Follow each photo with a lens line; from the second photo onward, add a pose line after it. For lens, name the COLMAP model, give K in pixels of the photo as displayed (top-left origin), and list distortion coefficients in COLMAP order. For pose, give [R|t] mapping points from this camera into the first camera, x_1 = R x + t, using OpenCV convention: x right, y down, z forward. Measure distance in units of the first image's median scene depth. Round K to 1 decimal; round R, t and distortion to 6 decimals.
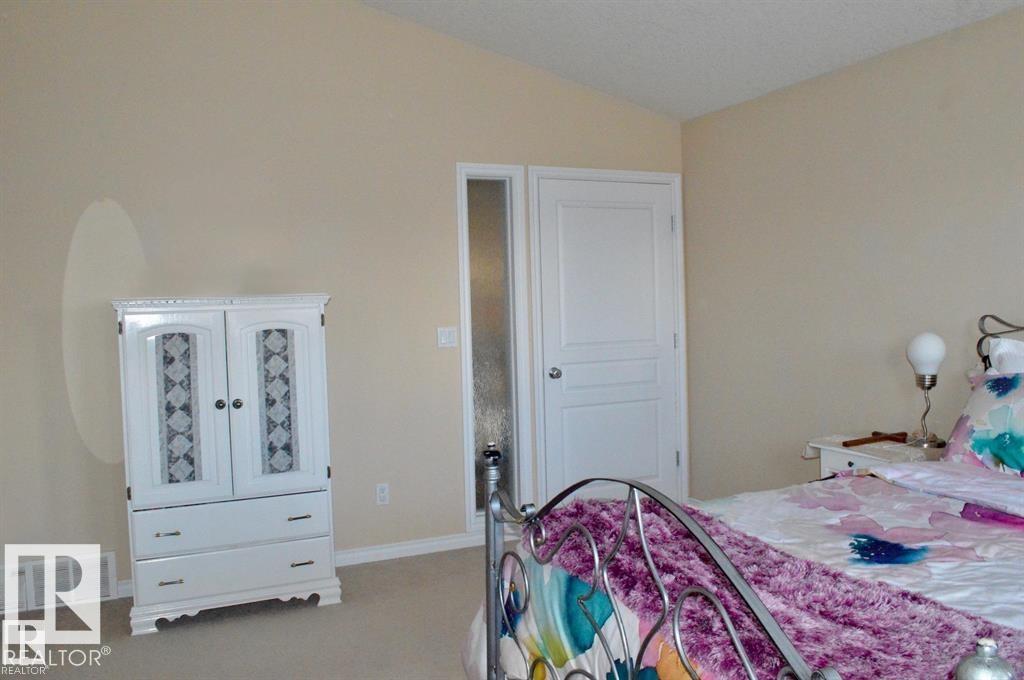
lens RADIAL K [[824.1, 0, 511.4], [0, 824.1, 320.0], [0, 0, 1]] dist [-0.098890, 0.002608]
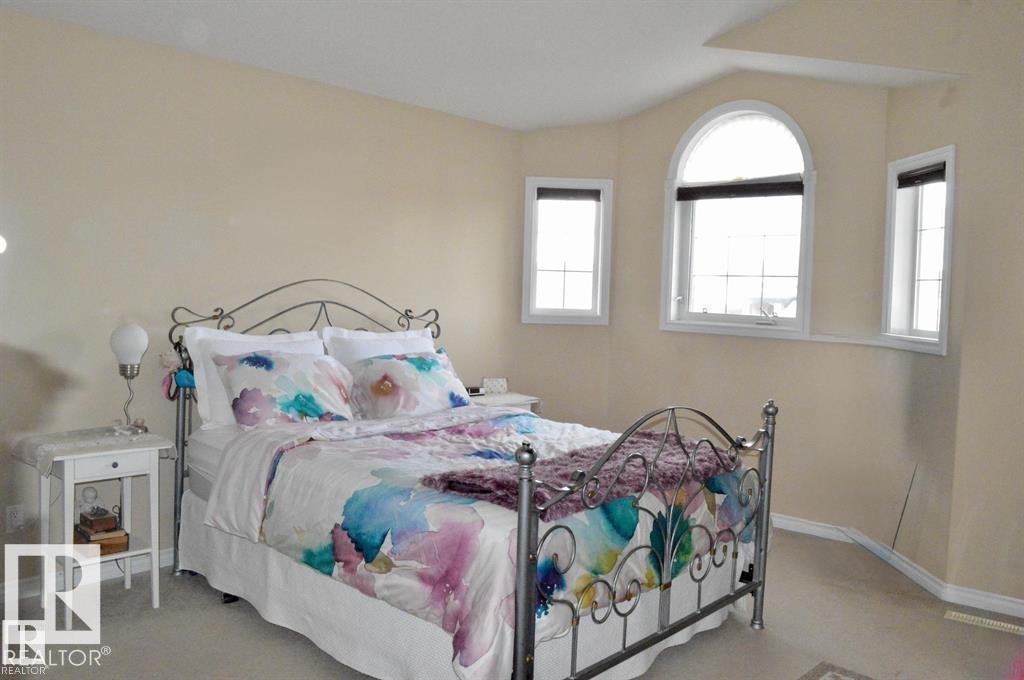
lens RADIAL K [[824.1, 0, 511.4], [0, 824.1, 320.0], [0, 0, 1]] dist [-0.098890, 0.002608]
pose [[-0.405483, -0.008767, 0.914061, -0.670556], [0.004628, 0.999921, 0.011644, 0.001373], [-0.914091, 0.008952, -0.405410, 1.038064]]
